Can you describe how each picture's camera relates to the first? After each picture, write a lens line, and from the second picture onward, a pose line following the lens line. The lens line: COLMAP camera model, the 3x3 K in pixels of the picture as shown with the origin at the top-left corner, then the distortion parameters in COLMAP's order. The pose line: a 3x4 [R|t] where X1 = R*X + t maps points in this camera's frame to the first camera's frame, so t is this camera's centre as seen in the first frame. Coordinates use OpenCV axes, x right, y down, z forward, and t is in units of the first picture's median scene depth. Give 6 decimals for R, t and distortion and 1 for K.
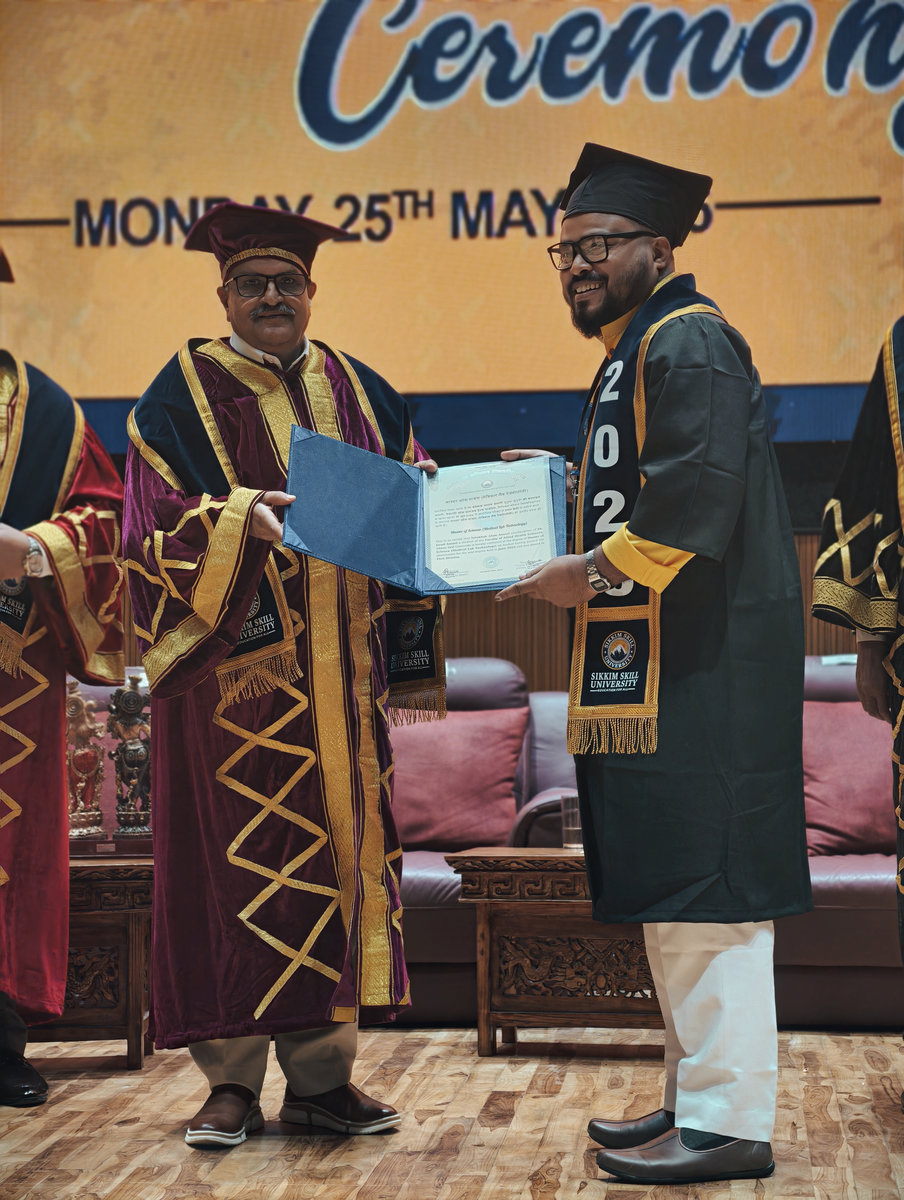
lens RADIAL K [[2915.9, 0, 445.5], [0, 2915.9, 600.0], [0, 0, 1]] dist [0.300543, 0.000000]
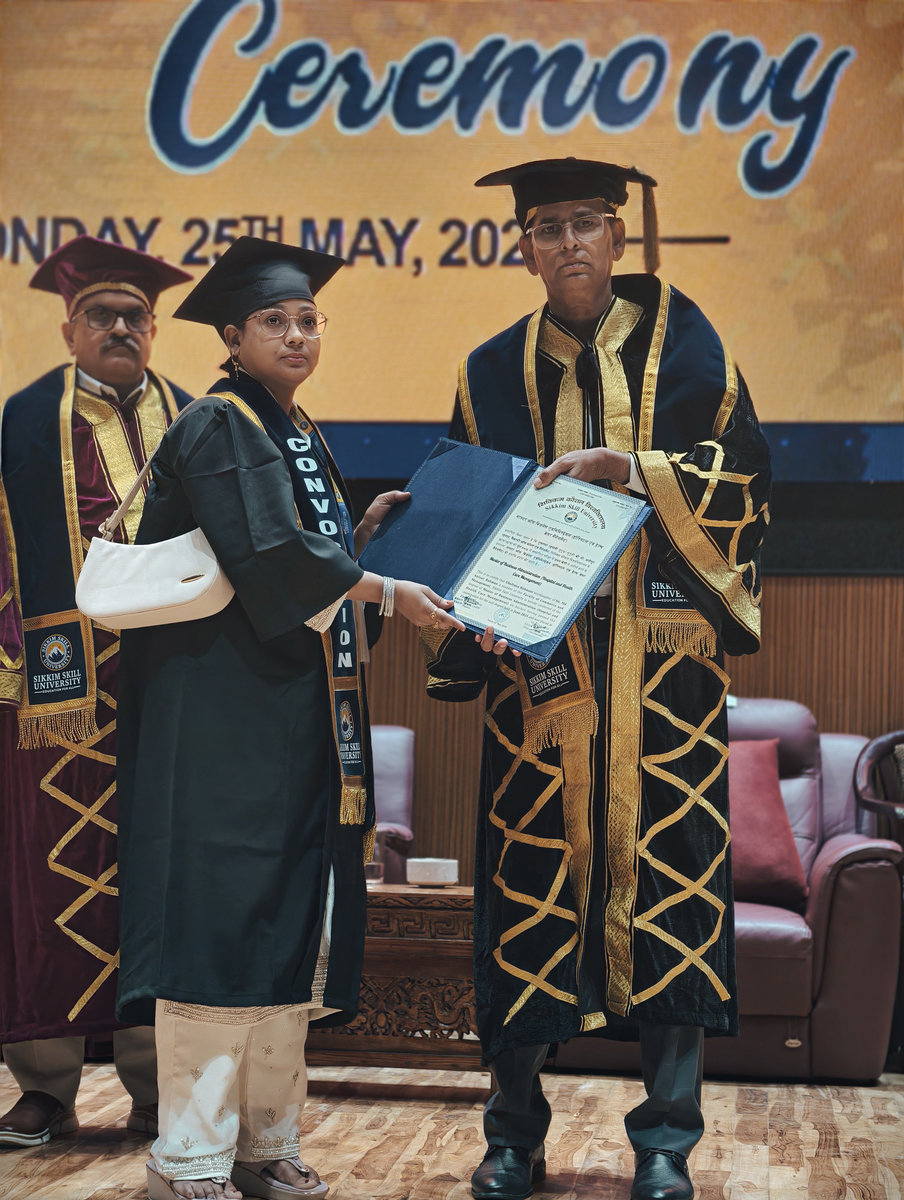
lens RADIAL K [[2915.9, 0, 449.6], [0, 2915.9, 597.7], [0, 0, 1]] dist [0.300543, 0.000000]
pose [[0.999568, 0.027303, -0.010893, 0.066880], [-0.027461, 0.999517, -0.014571, 0.001875], [0.010490, 0.014864, 0.999834, 0.012019]]
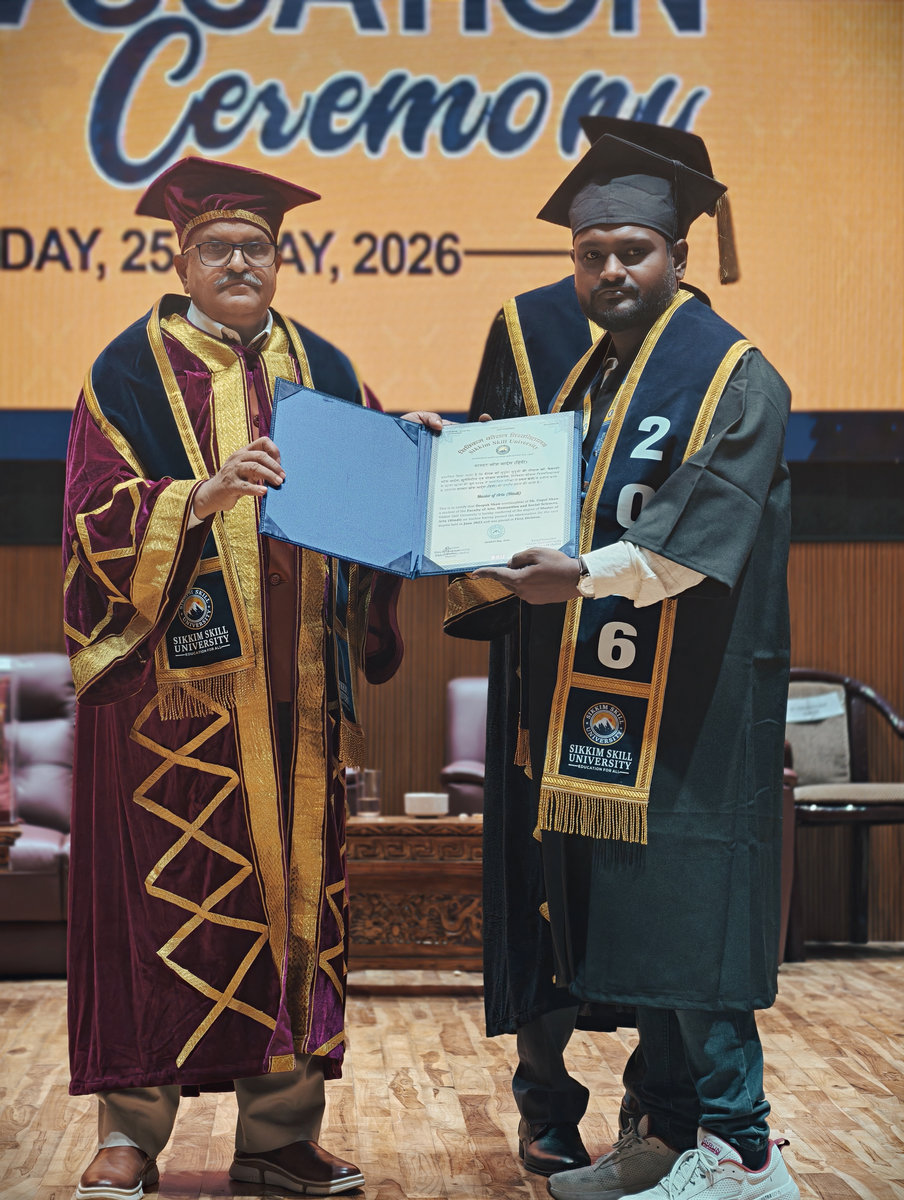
lens RADIAL K [[2915.9, 0, 438.3], [0, 2915.9, 594.4], [0, 0, 1]] dist [0.300543, 0.000000]
pose [[0.989077, 0.011412, 0.146958, -0.082381], [-0.012111, 0.999919, 0.003864, -0.006055], [-0.146902, -0.005602, 0.989135, -0.118128]]
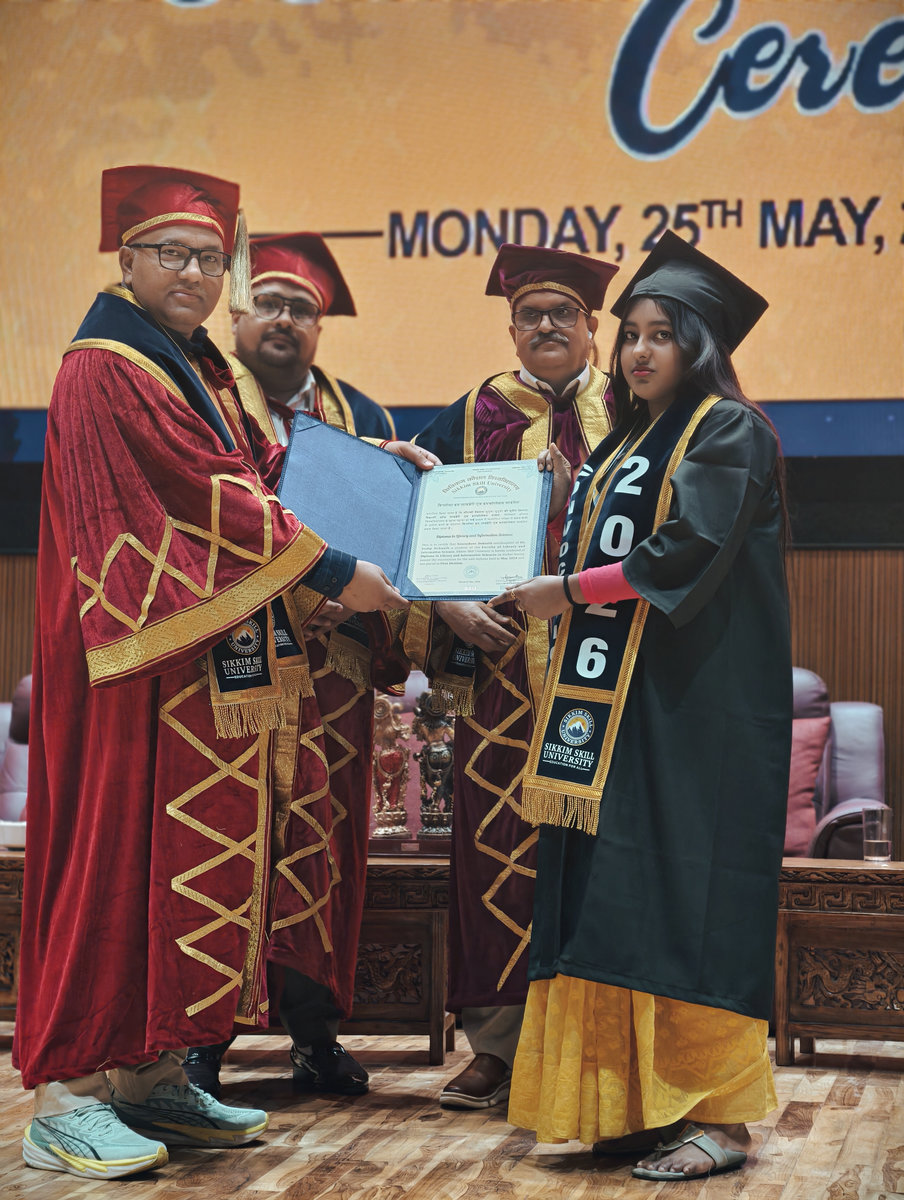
lens RADIAL K [[2915.9, 0, 445.6], [0, 2915.9, 600.2], [0, 0, 1]] dist [0.300543, 0.000000]
pose [[0.994700, 0.014491, -0.101791, -0.000736], [-0.014389, 0.999895, 0.001737, -0.003069], [0.101805, -0.000263, 0.994804, -0.011188]]
